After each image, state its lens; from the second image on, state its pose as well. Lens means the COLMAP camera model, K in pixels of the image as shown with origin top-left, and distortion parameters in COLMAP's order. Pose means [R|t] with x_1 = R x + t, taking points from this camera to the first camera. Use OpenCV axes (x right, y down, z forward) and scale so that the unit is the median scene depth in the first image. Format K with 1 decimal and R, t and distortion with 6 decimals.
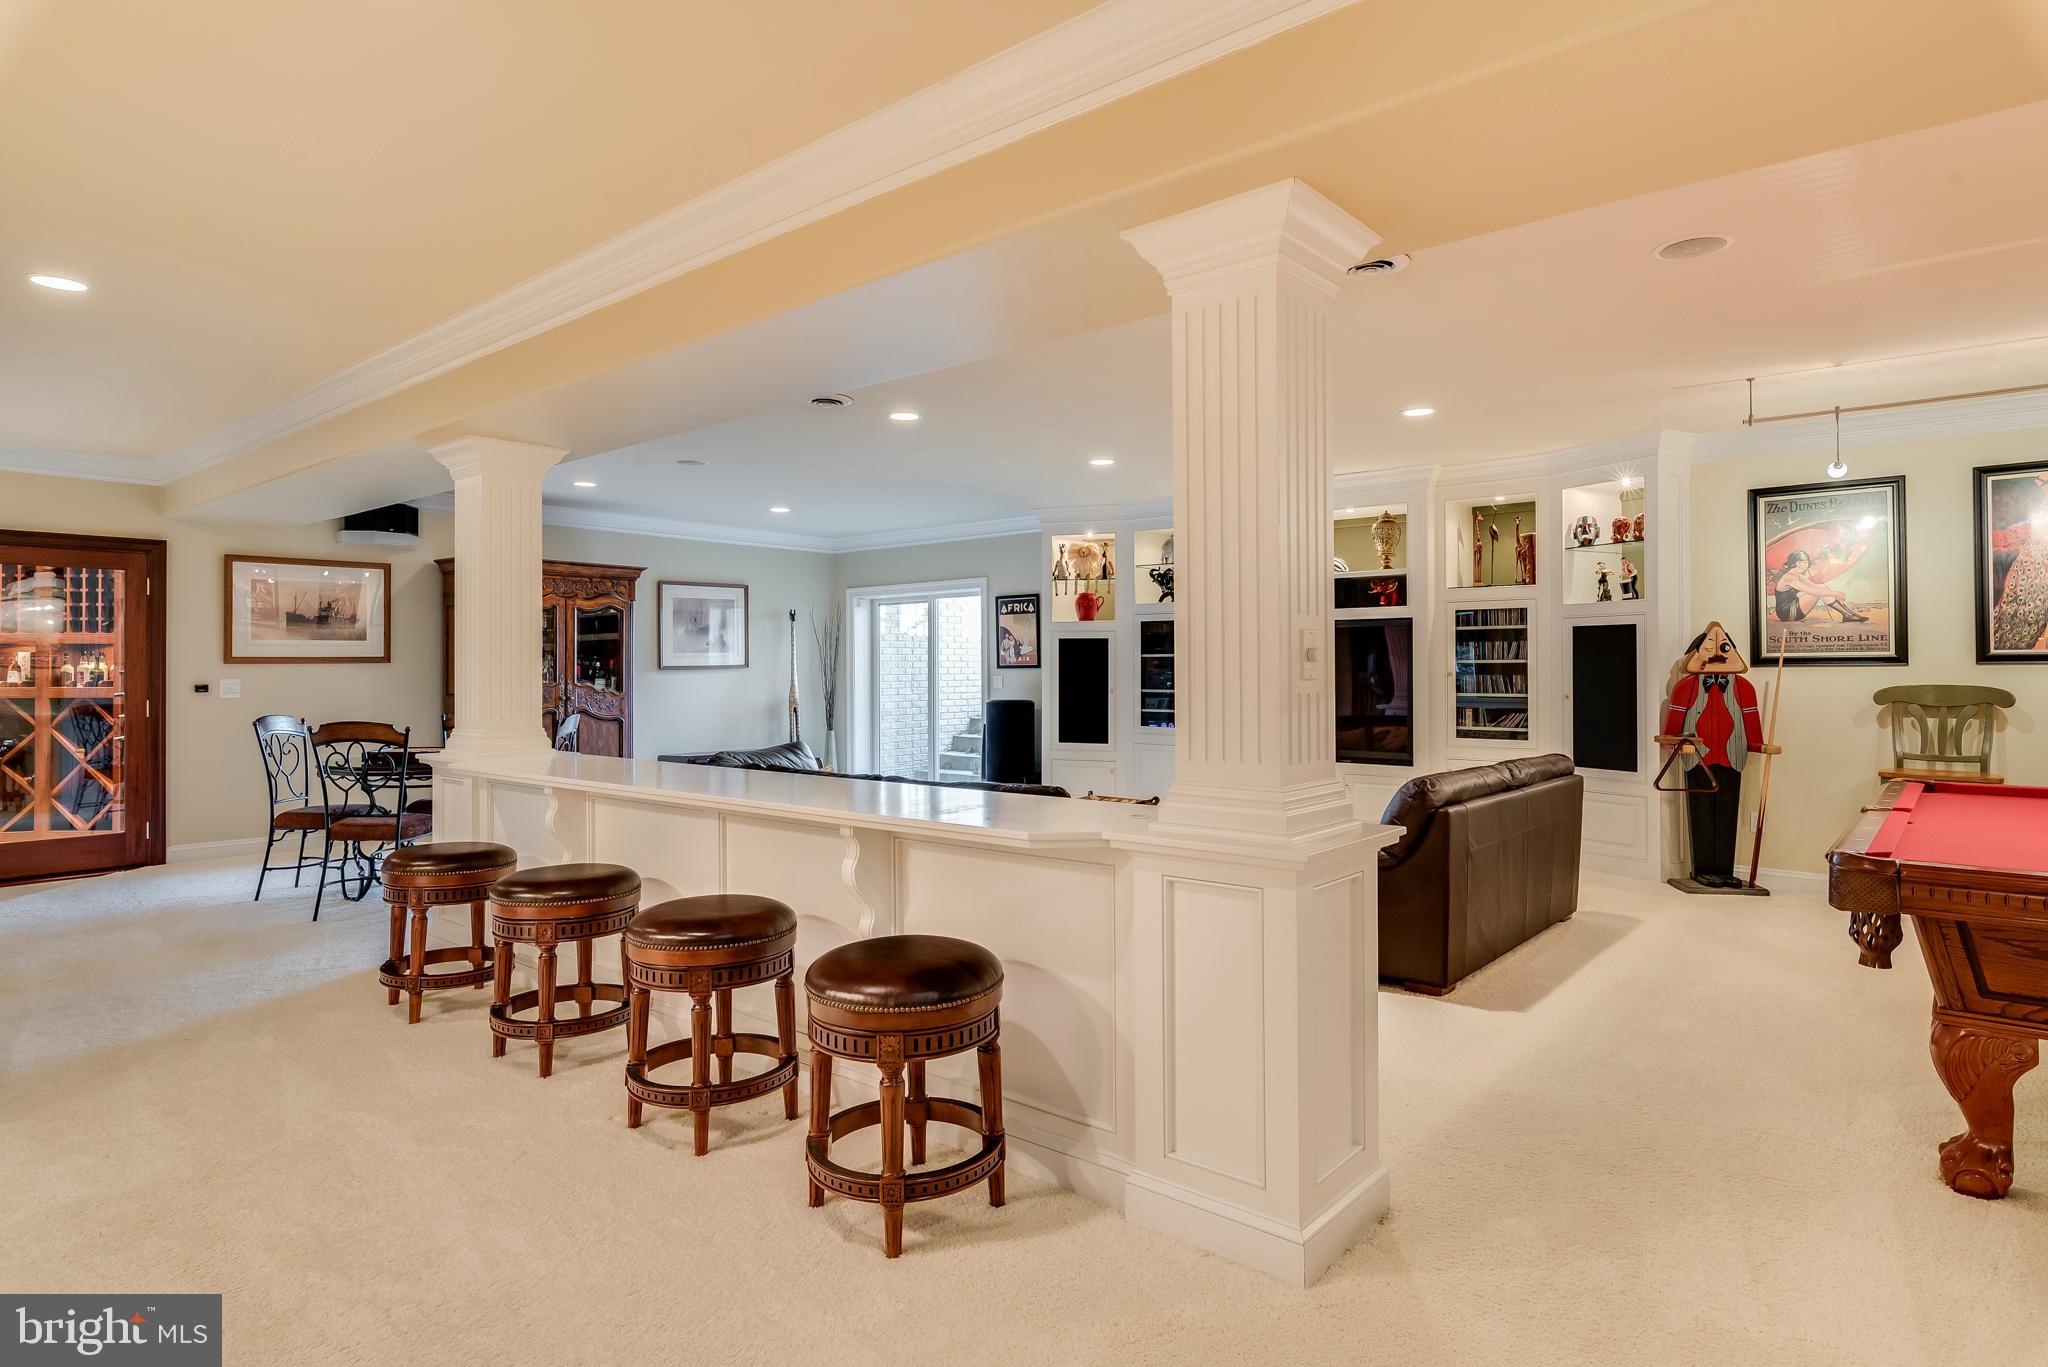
lens RADIAL K [[1141.8, 0, 1022.9], [0, 1141.8, 672.8], [0, 0, 1]] dist [0.000633, -0.000949]
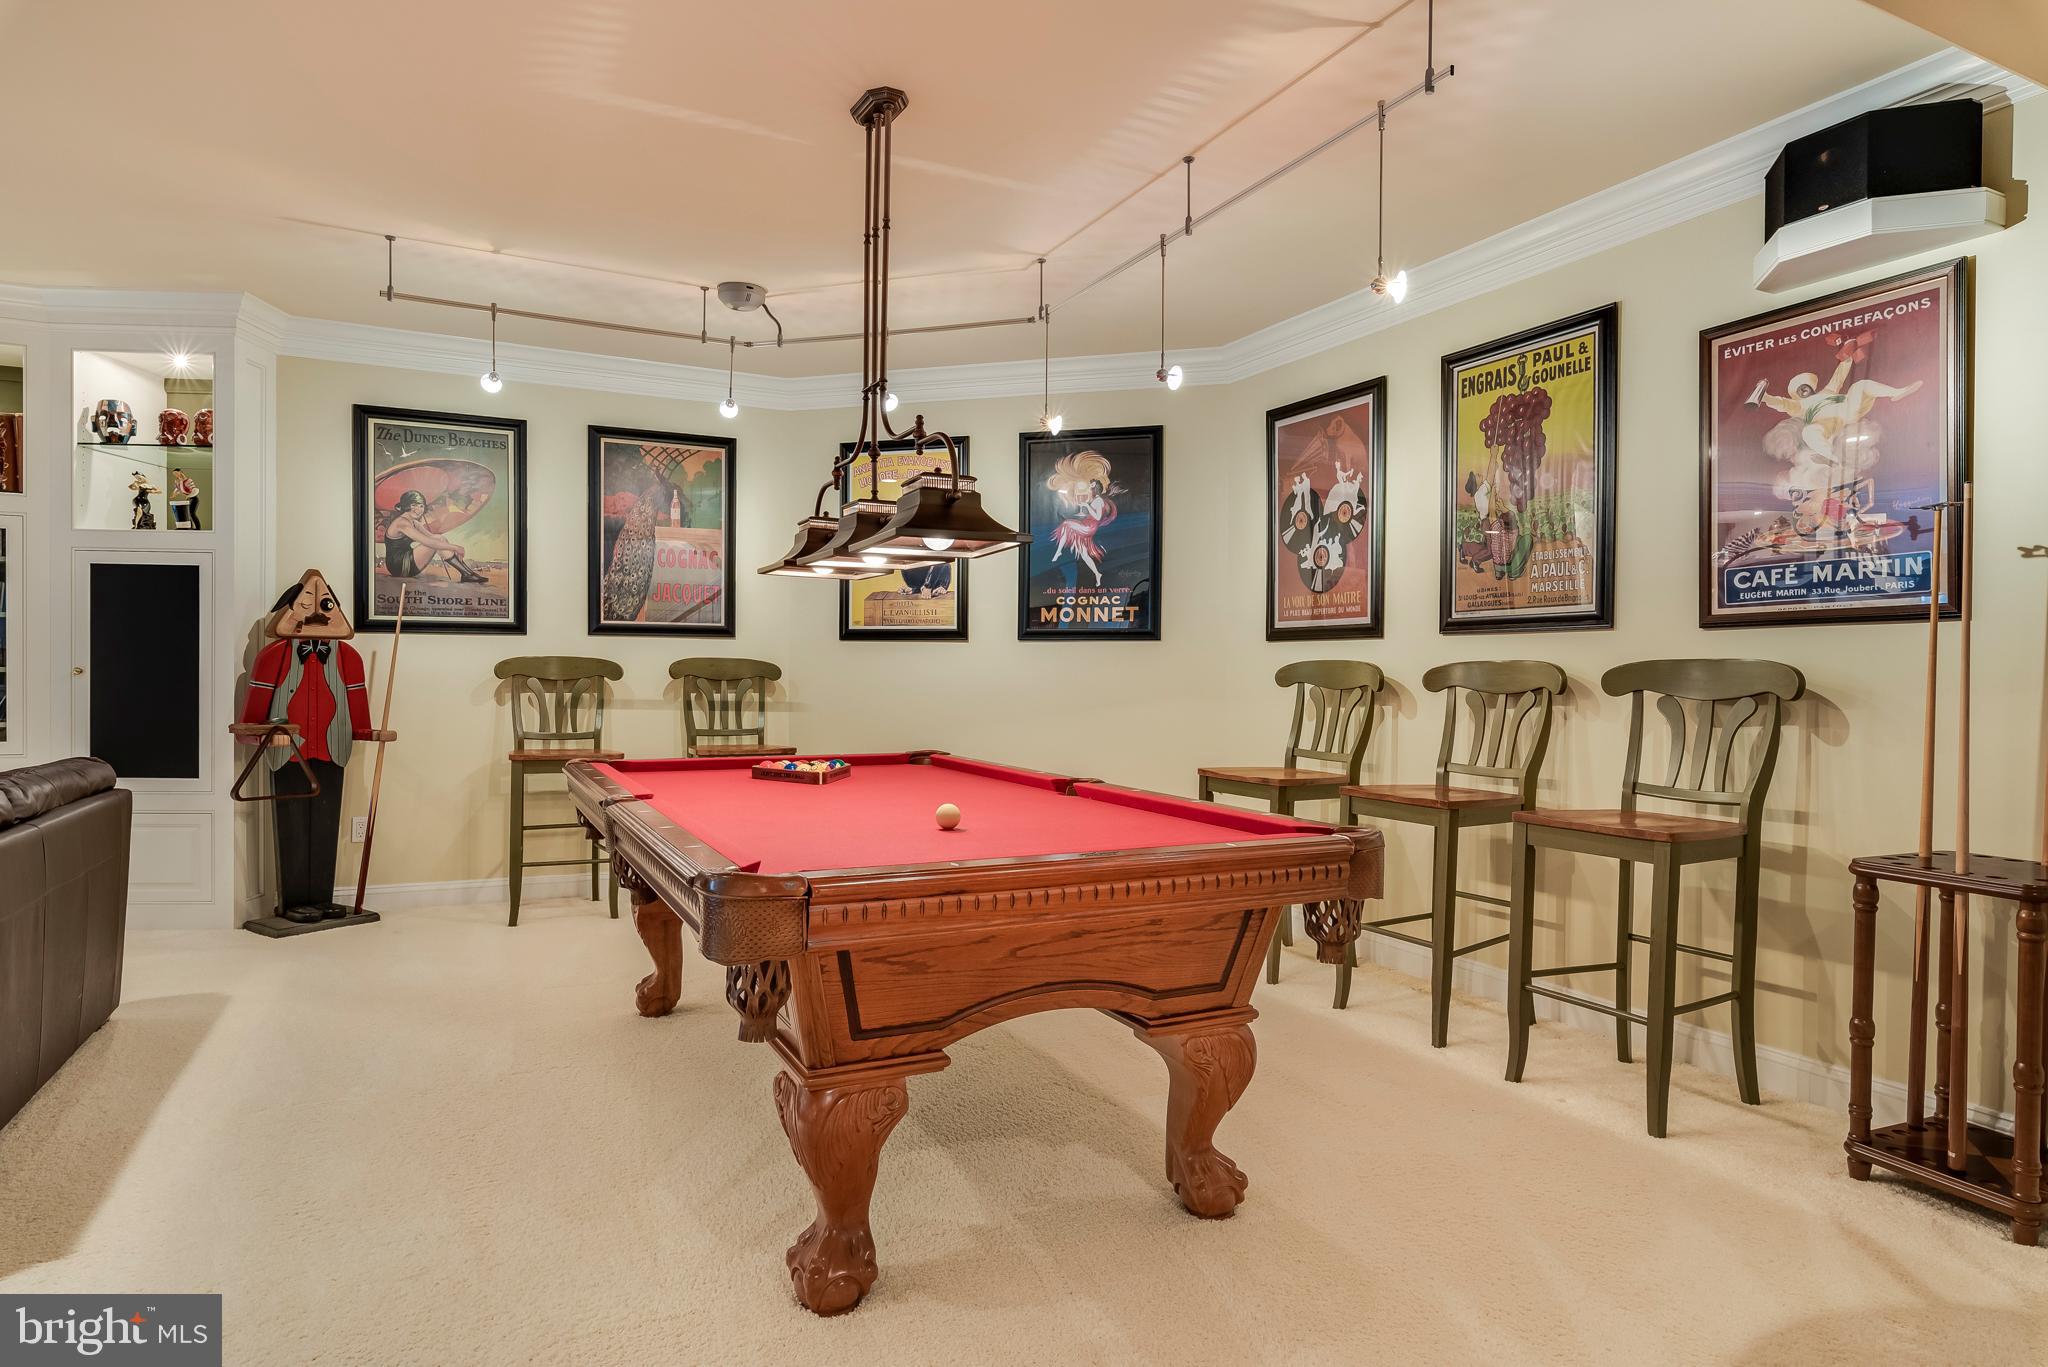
lens RADIAL K [[1141.8, 0, 1015.9], [0, 1141.8, 680.5], [0, 0, 1]] dist [0.000633, -0.000949]
pose [[0.385762, -0.001246, 0.922598, 0.090311], [-0.007762, 0.999959, 0.004596, 0.021285], [-0.922566, -0.008934, 0.385736, 0.282538]]
